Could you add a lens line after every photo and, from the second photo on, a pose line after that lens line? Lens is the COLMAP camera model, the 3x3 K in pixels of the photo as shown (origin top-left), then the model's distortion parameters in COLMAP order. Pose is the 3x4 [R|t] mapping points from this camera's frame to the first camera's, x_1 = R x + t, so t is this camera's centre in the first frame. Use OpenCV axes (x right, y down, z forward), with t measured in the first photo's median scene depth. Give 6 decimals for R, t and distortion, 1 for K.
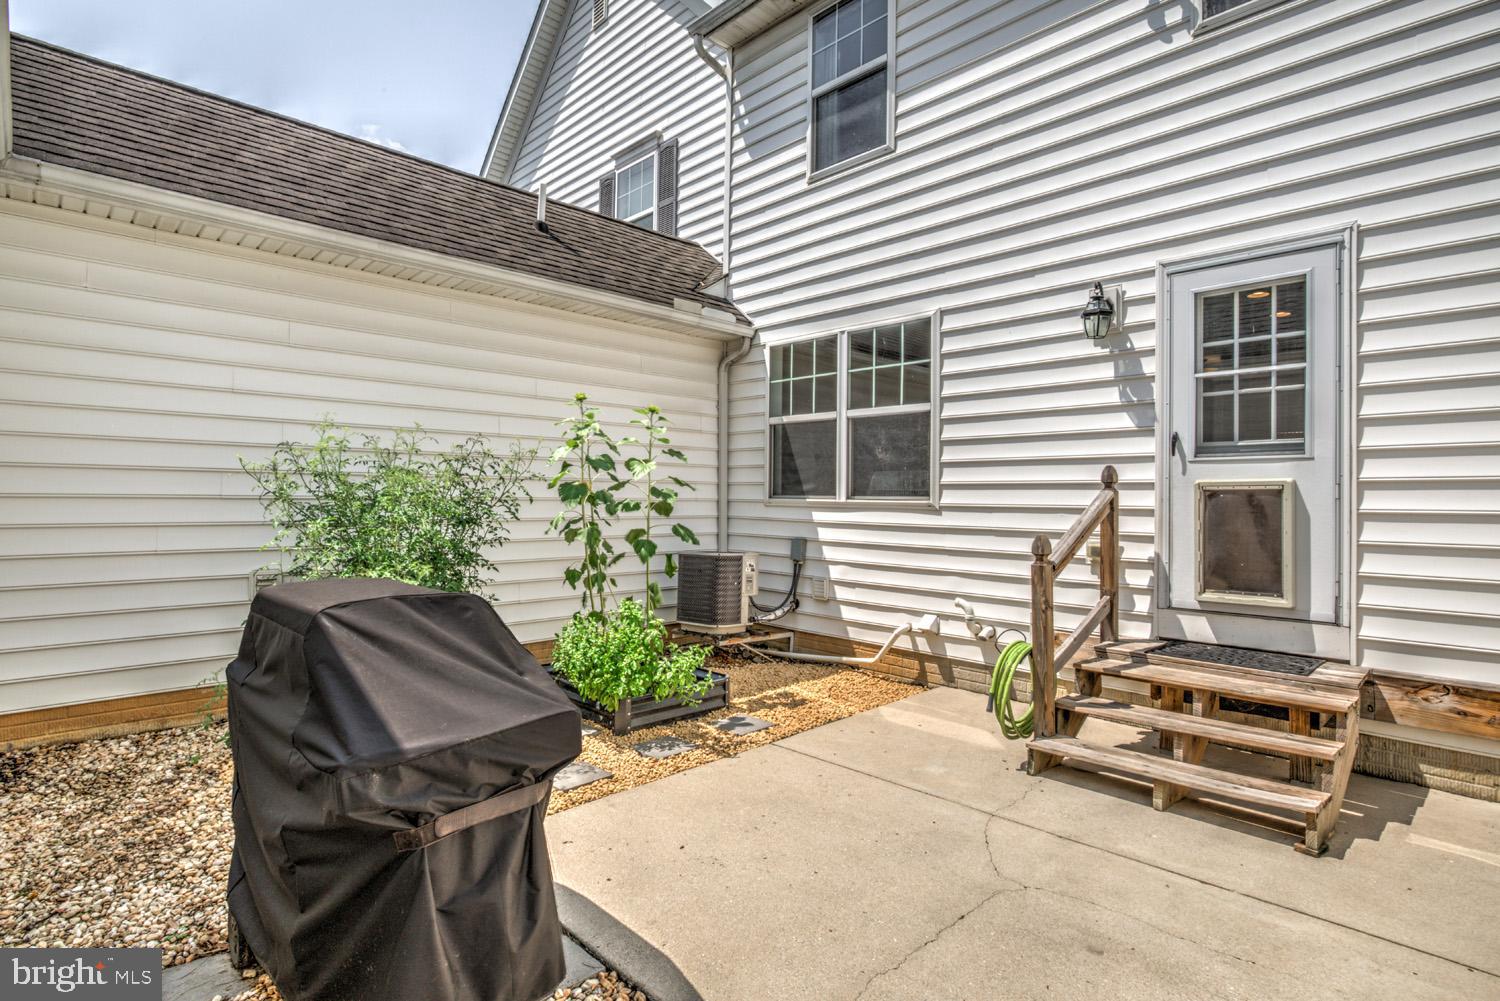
lens RADIAL K [[752.6, 0, 750.0], [0, 752.6, 500.5], [0, 0, 1]] dist [-0.001413, 0.000119]
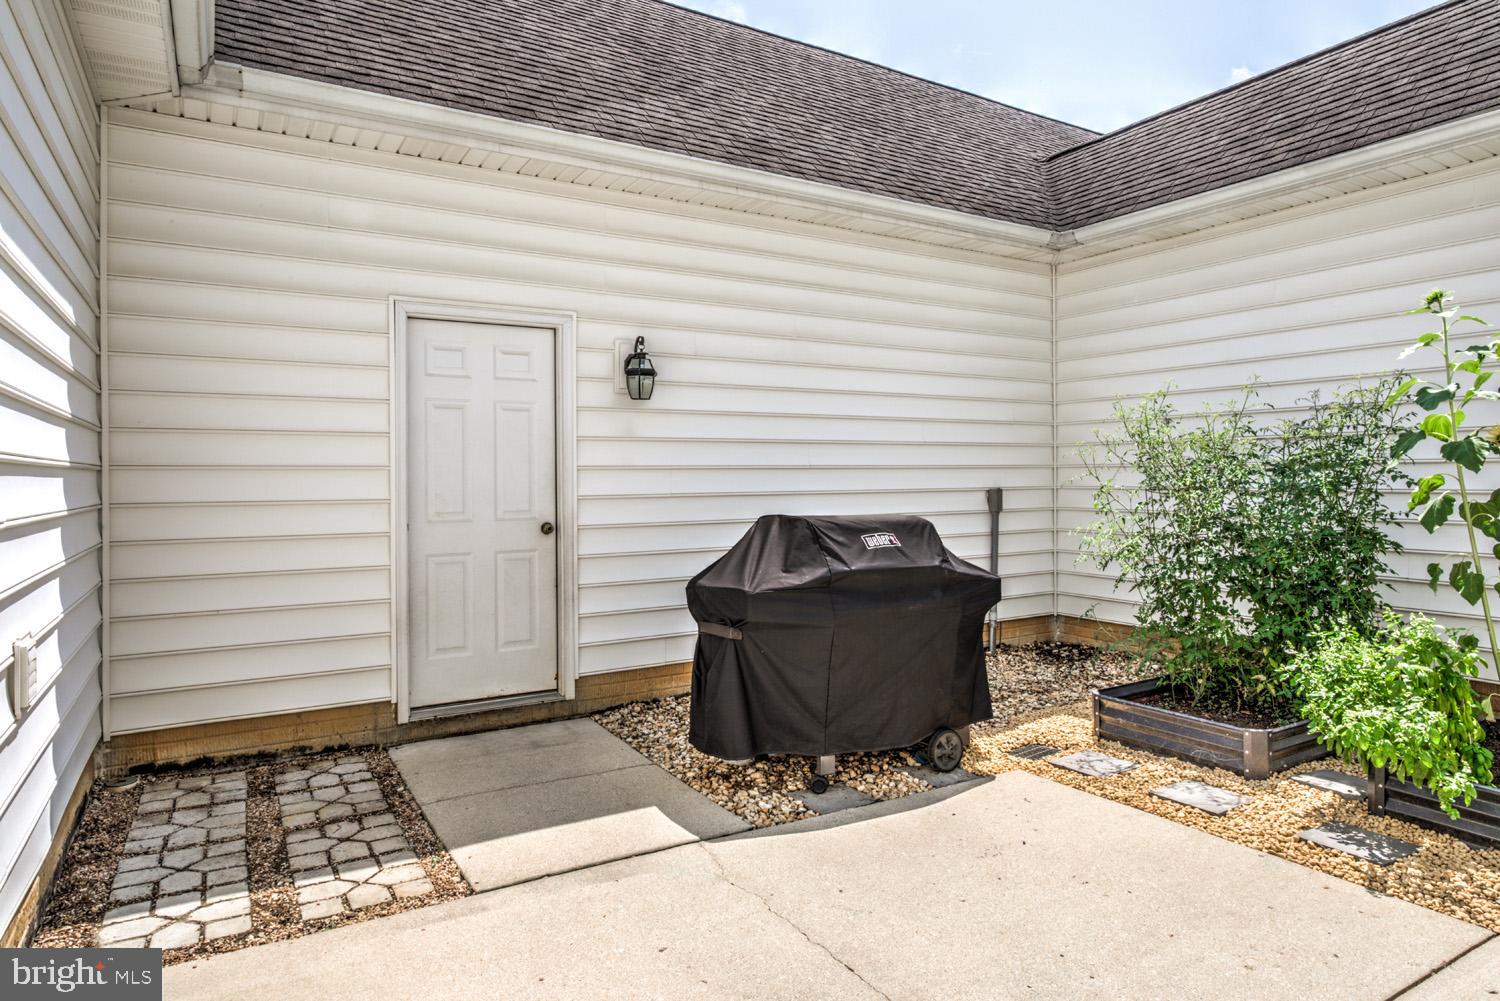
lens RADIAL K [[900.3, 0, 750.0], [0, 900.3, 500.5], [0, 0, 1]] dist [-0.000175, -0.000270]
pose [[-0.226162, 0.013139, -0.974001, 0.745274], [-0.004598, 0.999883, 0.014556, 0.033270], [0.974079, 0.007771, -0.226075, 0.682948]]
